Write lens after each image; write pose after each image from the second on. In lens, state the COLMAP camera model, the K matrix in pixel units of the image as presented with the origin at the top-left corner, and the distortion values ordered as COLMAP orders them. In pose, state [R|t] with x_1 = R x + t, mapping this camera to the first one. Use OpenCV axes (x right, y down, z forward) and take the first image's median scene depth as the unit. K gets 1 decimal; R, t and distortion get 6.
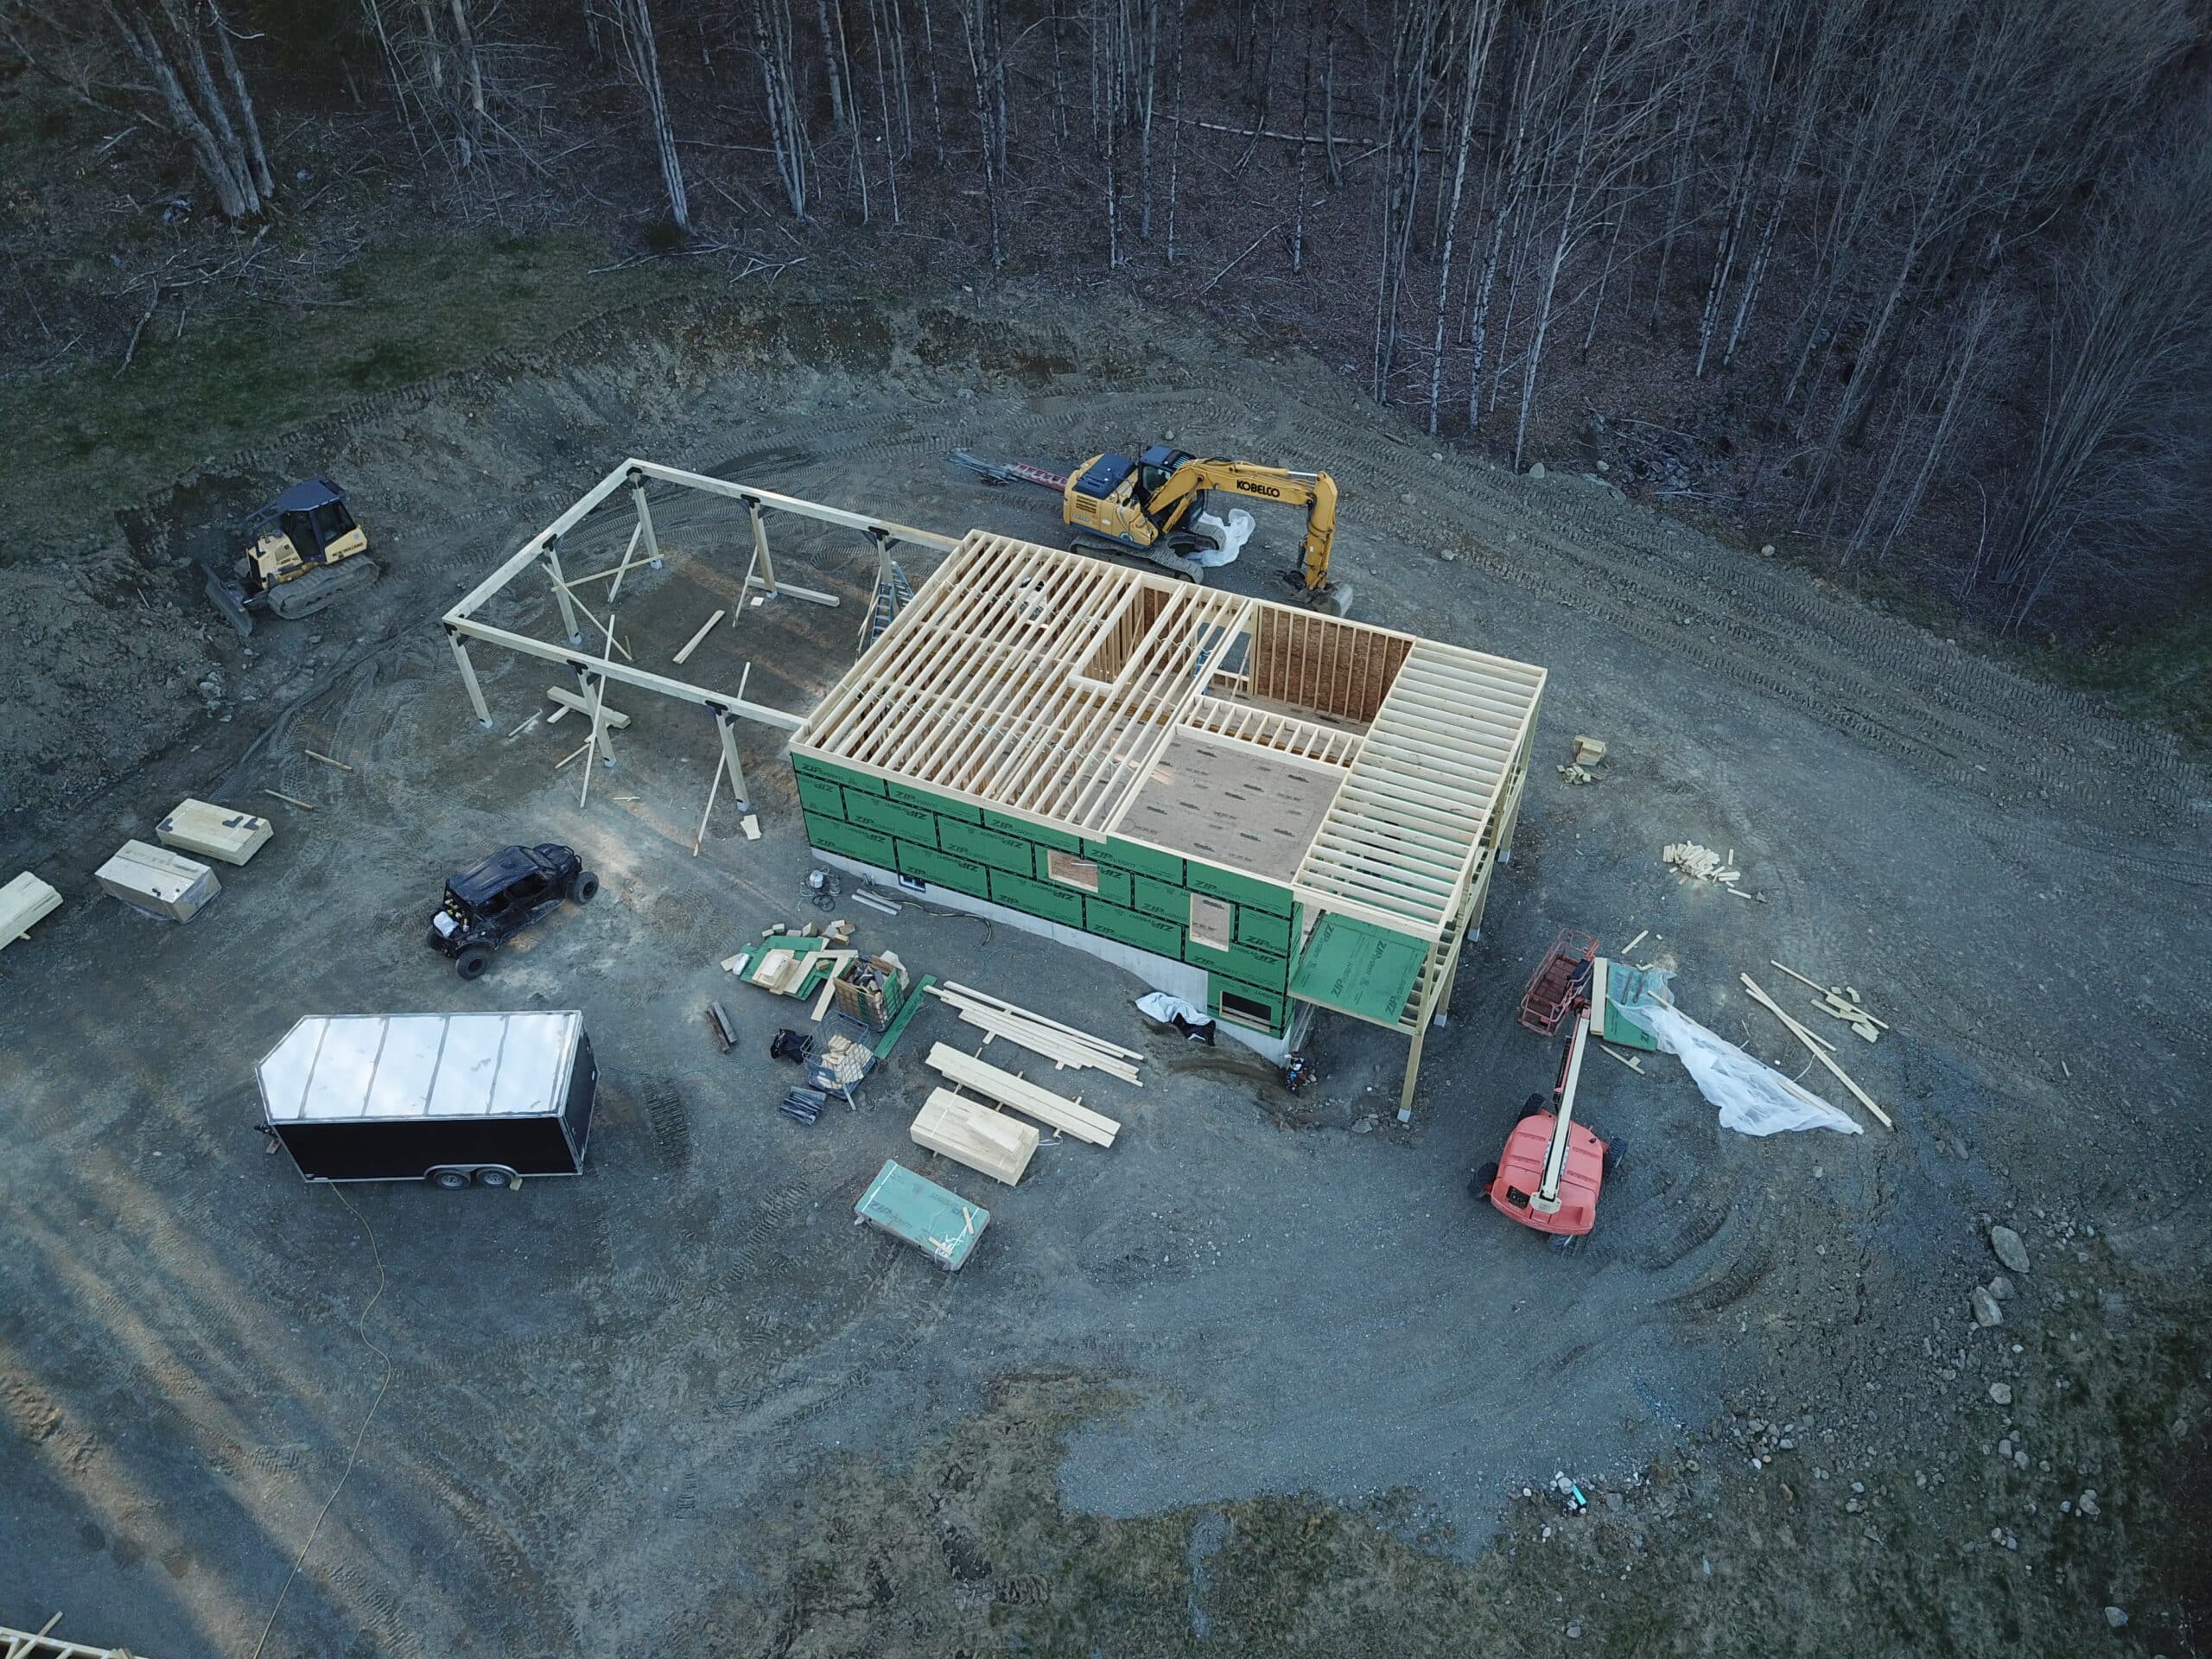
lens RADIAL K [[1650.7, 0, 1106.1], [0, 1650.7, 832.4], [0, 0, 1]] dist [0.000384, 0.001598]
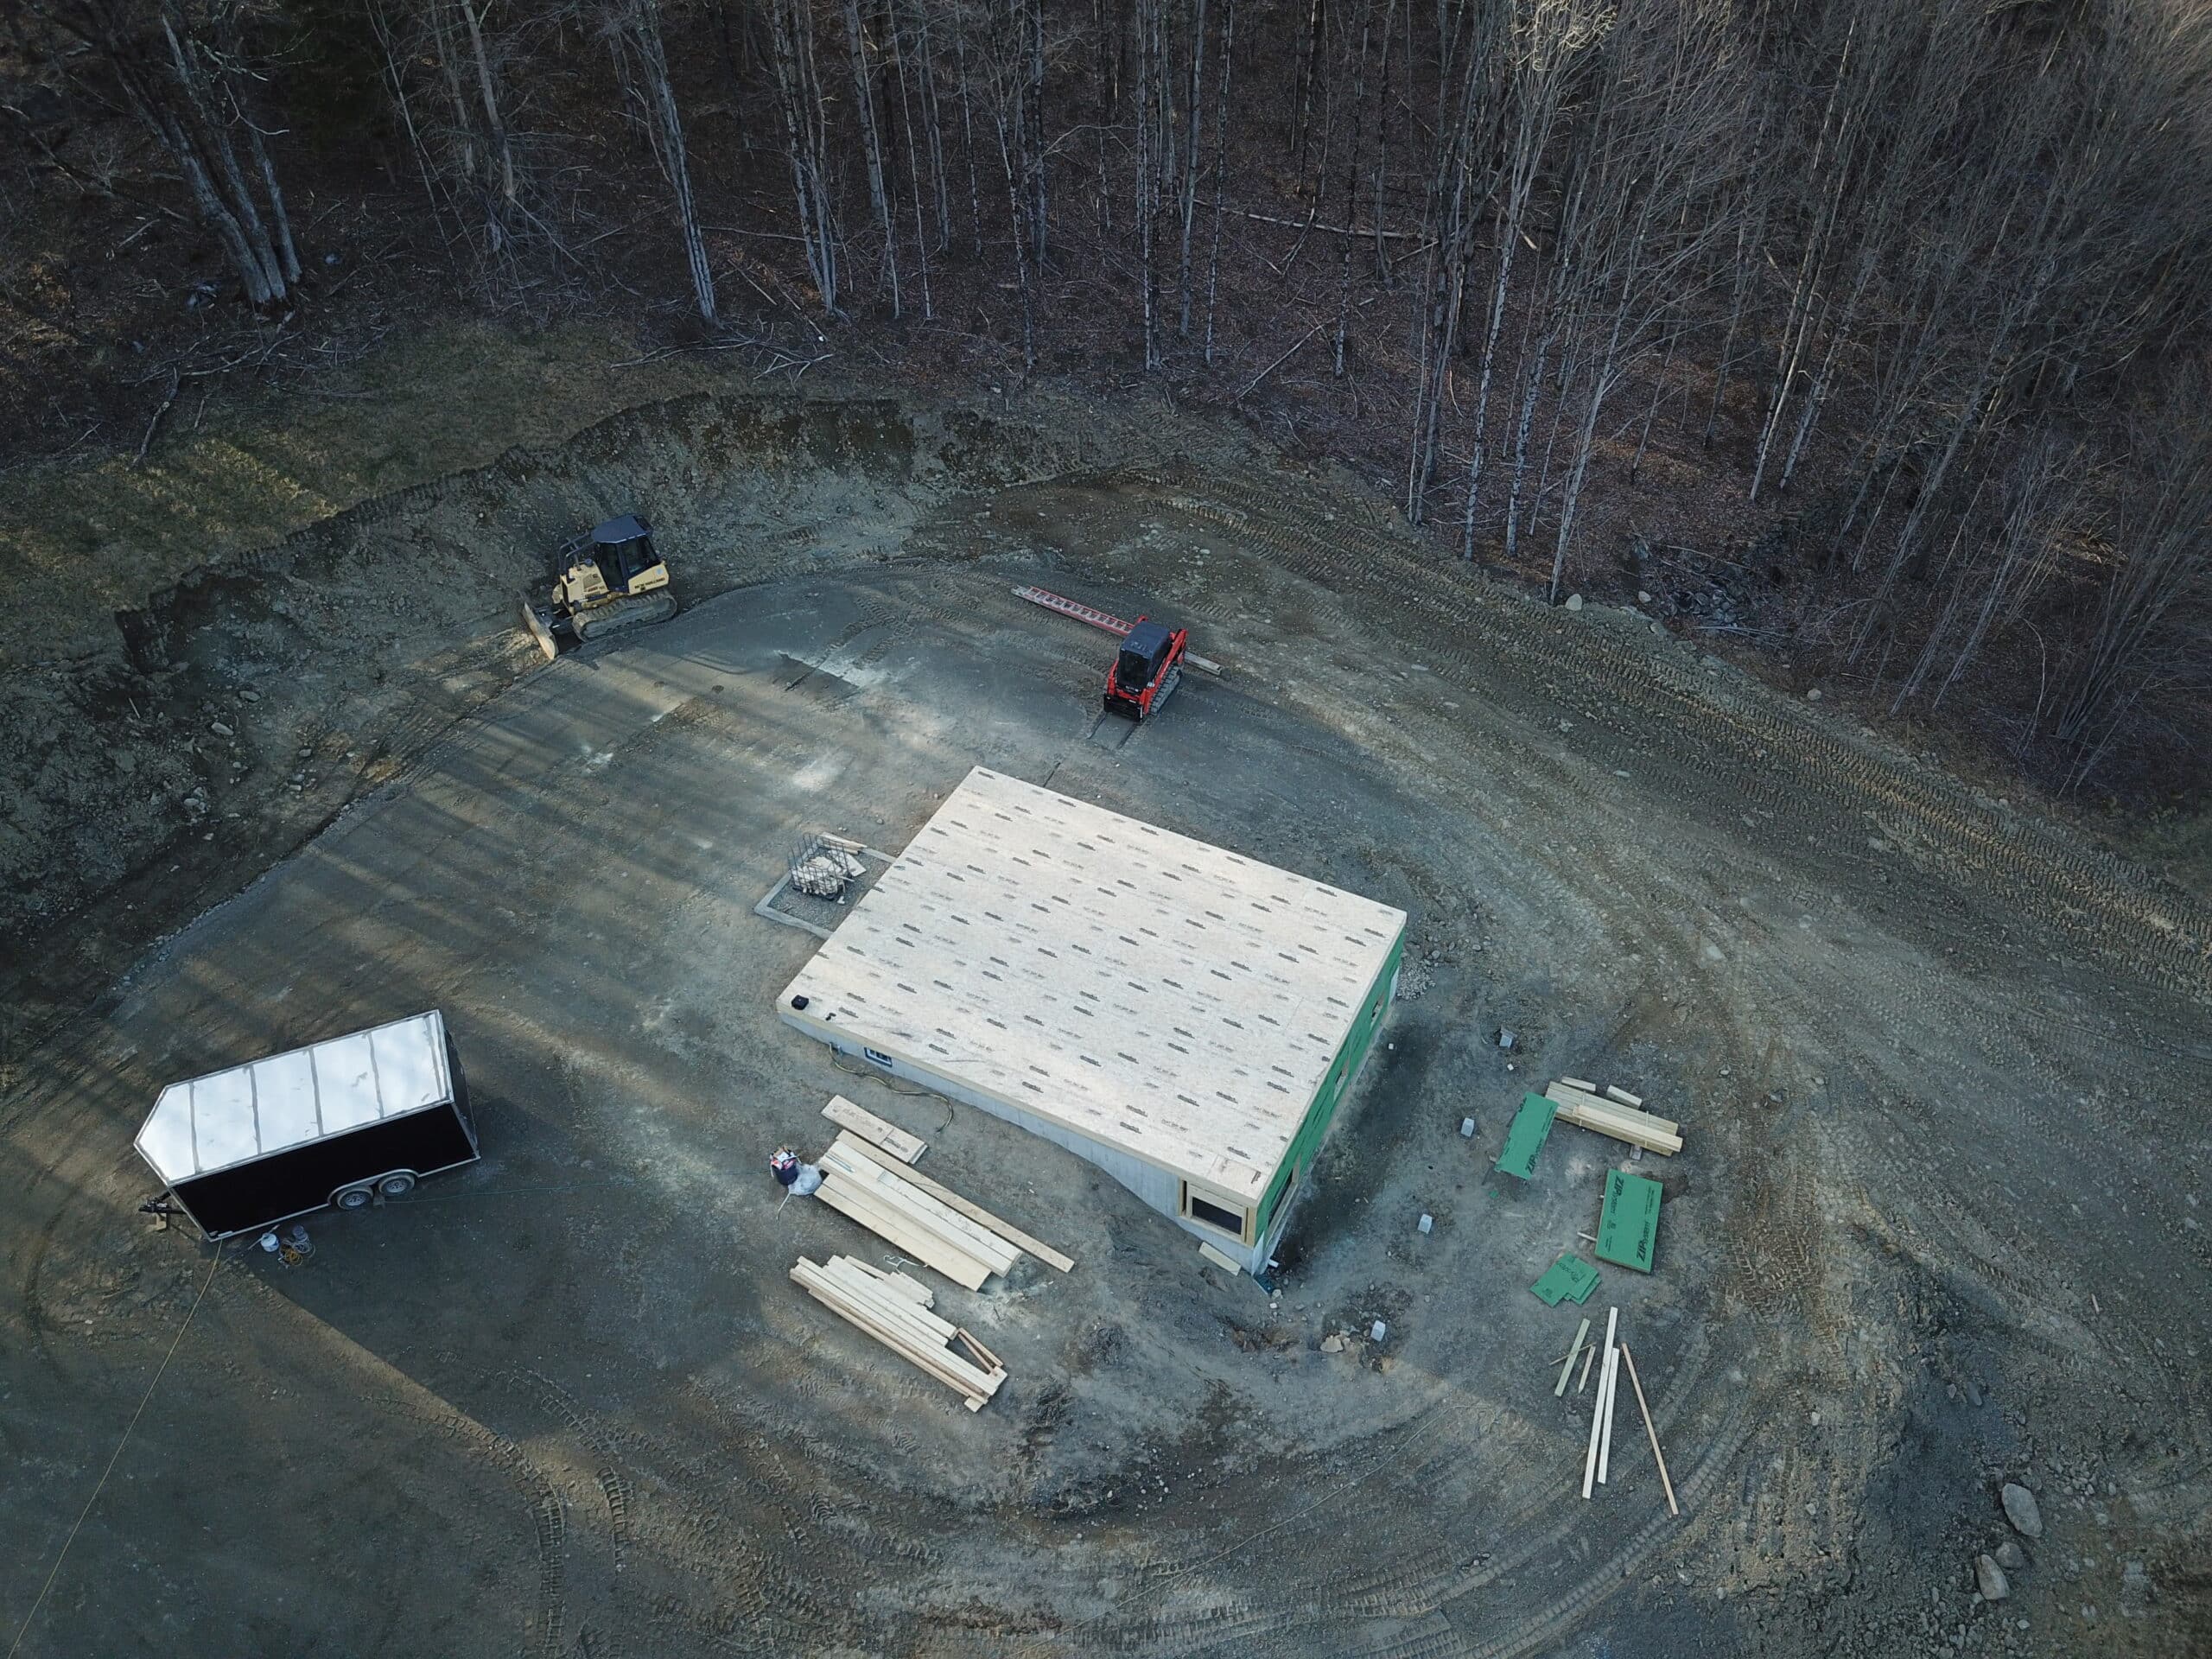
lens RADIAL K [[1650.7, 0, 1108.2], [0, 1650.7, 829.5], [0, 0, 1]] dist [0.000384, 0.001598]
pose [[0.998283, 0.041991, -0.040831, 0.040627], [-0.042034, 0.999116, -0.000208, -0.087551], [0.040786, 0.001924, 0.999166, 0.032270]]
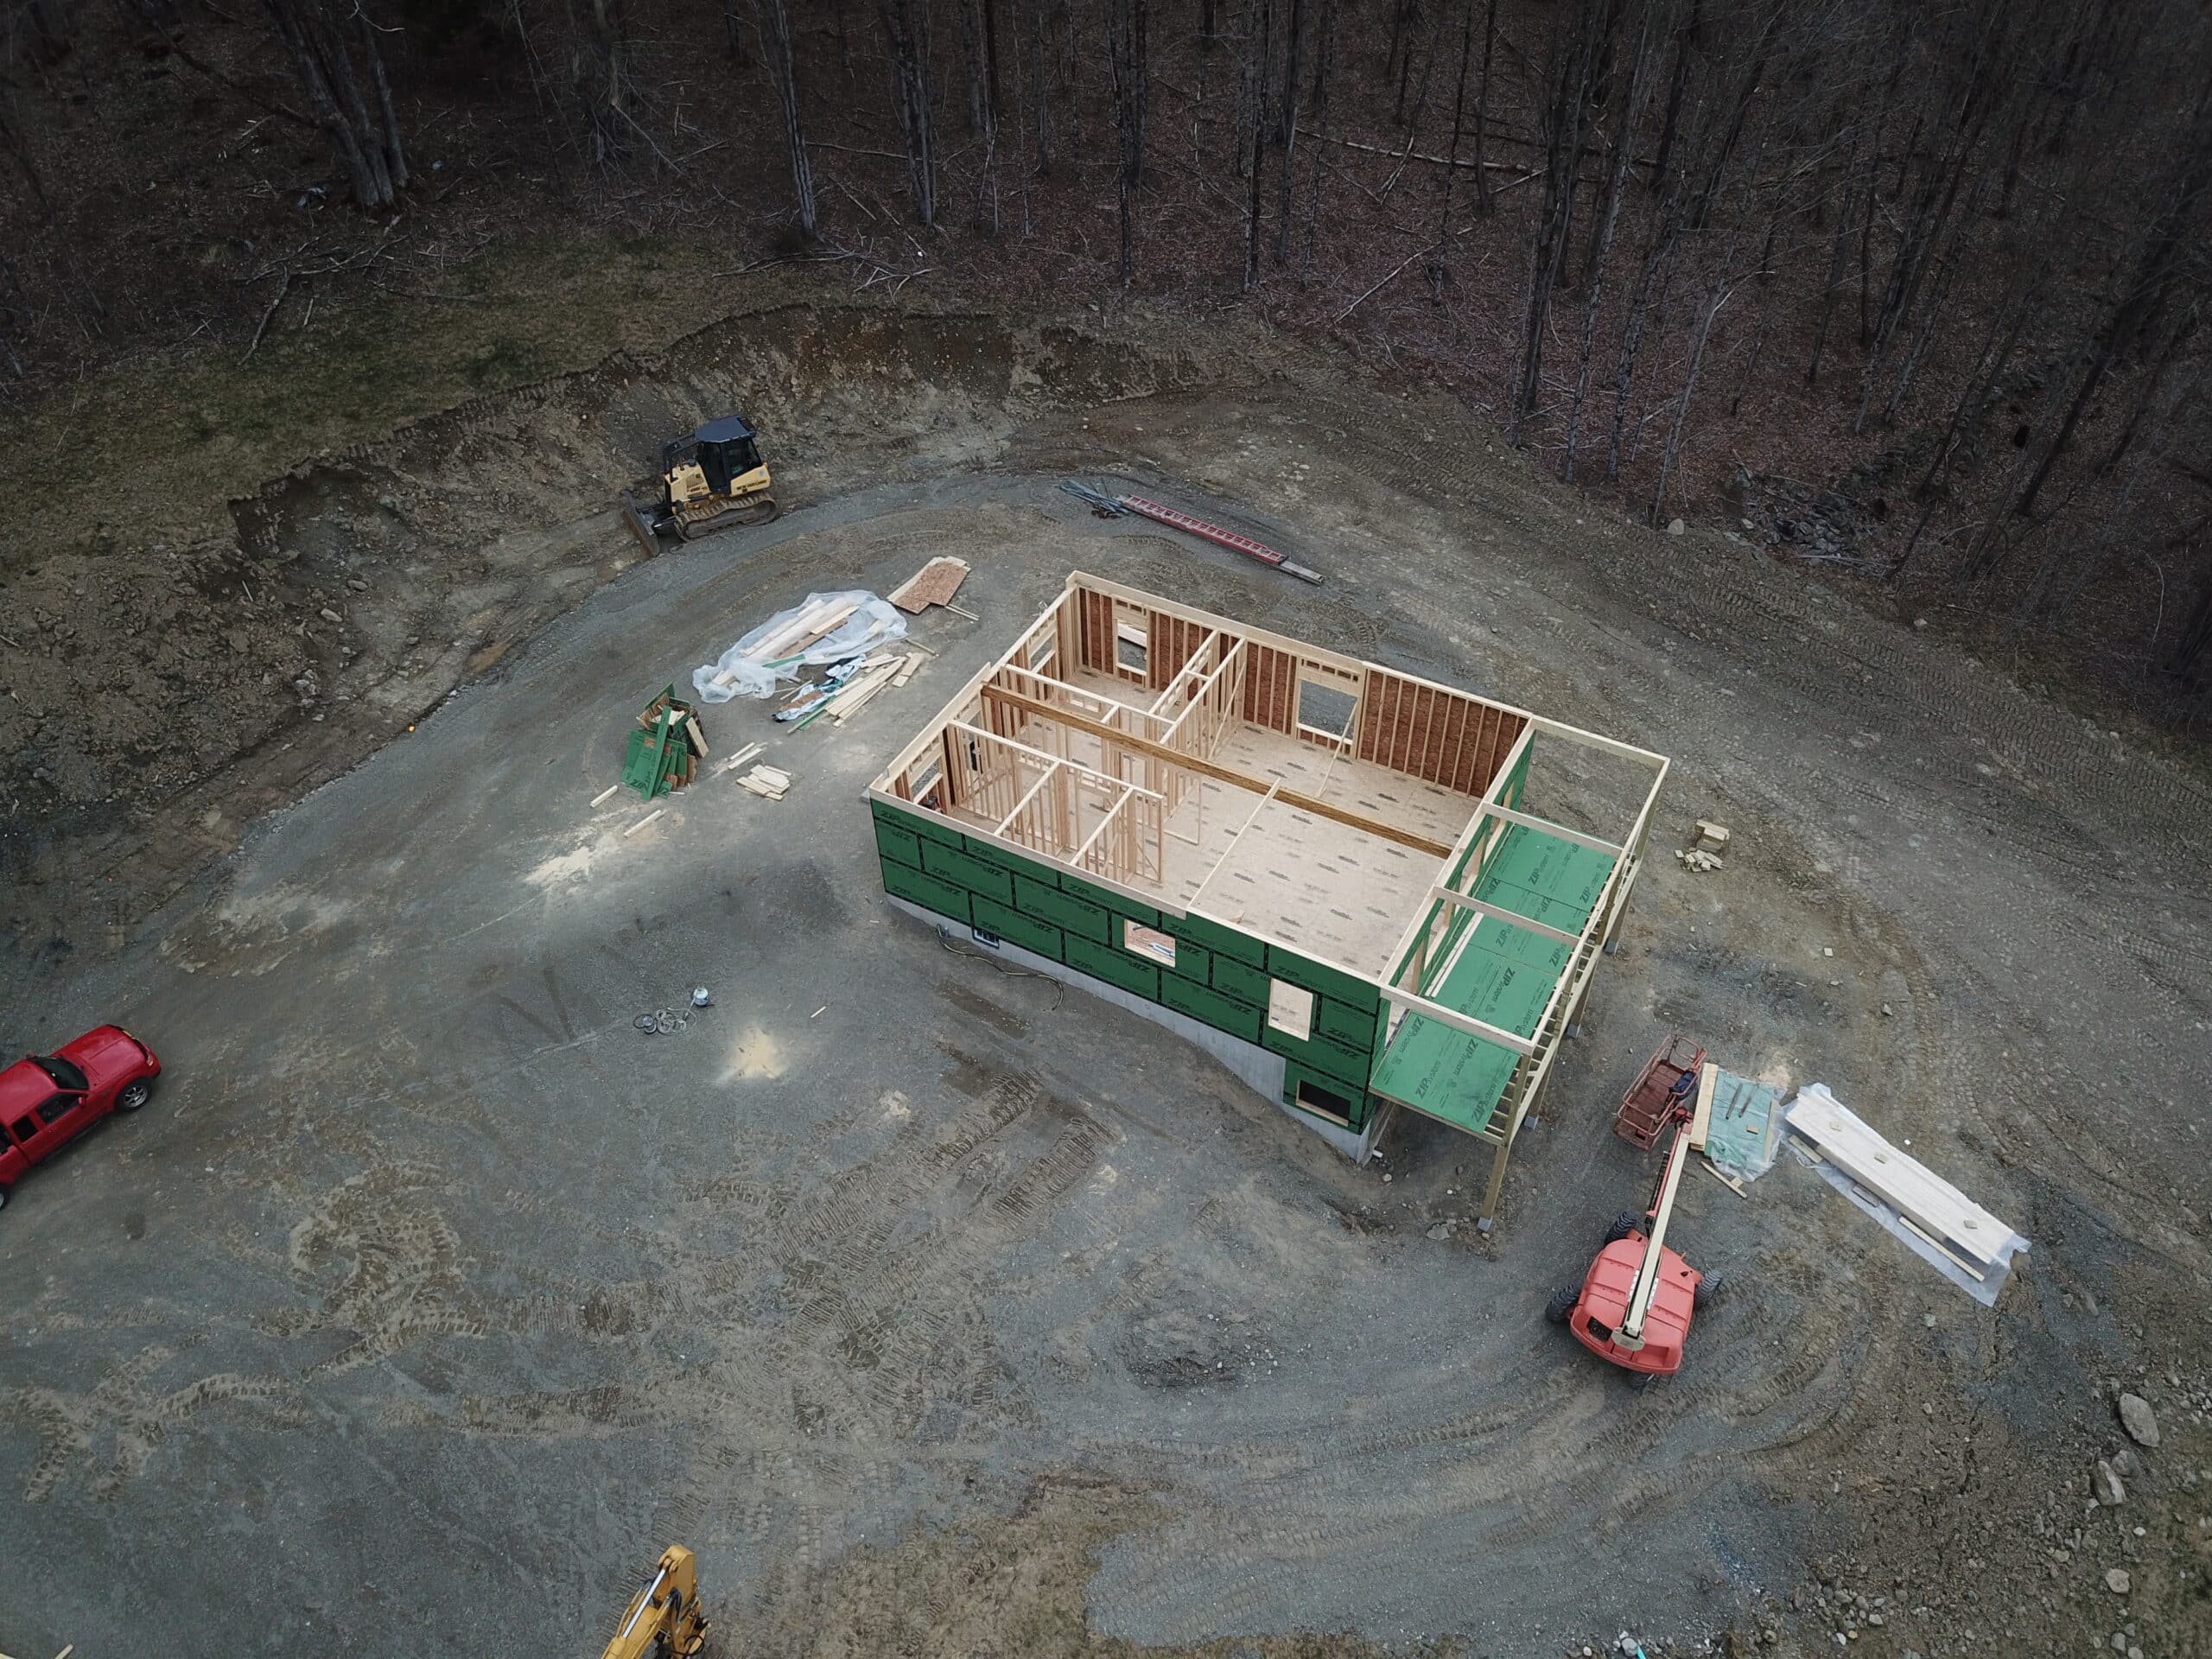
lens RADIAL K [[1650.7, 0, 1110.7], [0, 1650.7, 827.5], [0, 0, 1]] dist [0.000384, 0.001598]
pose [[0.995801, 0.064752, -0.064718, 0.010810], [-0.064439, 0.997898, 0.006903, -0.036949], [0.065029, -0.002703, 0.997880, 0.033446]]
